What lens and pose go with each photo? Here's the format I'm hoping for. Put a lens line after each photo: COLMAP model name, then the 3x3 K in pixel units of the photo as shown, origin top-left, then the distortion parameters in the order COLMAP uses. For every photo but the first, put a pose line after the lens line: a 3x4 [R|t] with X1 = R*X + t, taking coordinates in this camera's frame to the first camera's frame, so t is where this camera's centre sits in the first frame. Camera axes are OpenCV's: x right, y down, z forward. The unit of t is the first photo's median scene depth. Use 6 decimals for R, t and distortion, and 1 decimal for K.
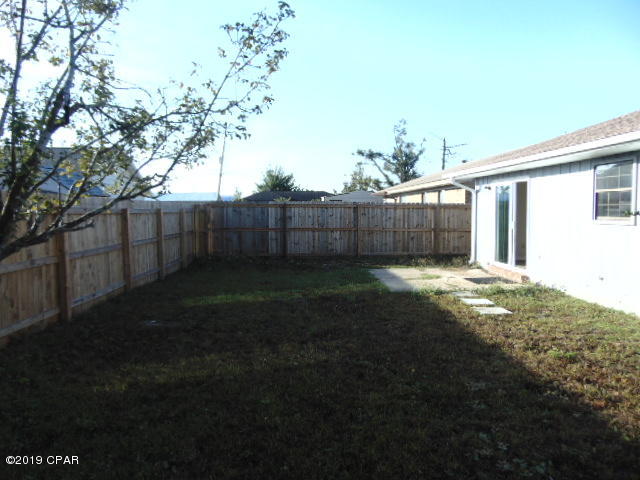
lens RADIAL K [[484.2, 0, 320.0], [0, 484.2, 240.0], [0, 0, 1]] dist [-0.004247, 0.058218]
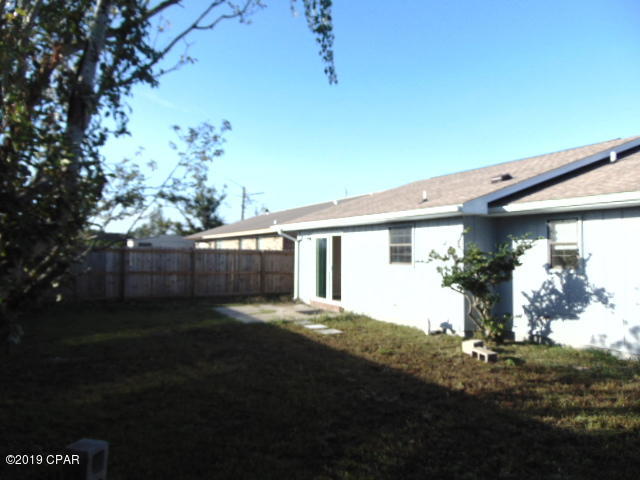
lens RADIAL K [[484.2, 0, 320.0], [0, 484.2, 240.0], [0, 0, 1]] dist [-0.004247, 0.058218]
pose [[0.912386, 0.019692, 0.408858, -0.125513], [0.016440, 0.996273, -0.084672, 0.002327], [-0.409001, 0.083975, 0.908662, -0.134871]]
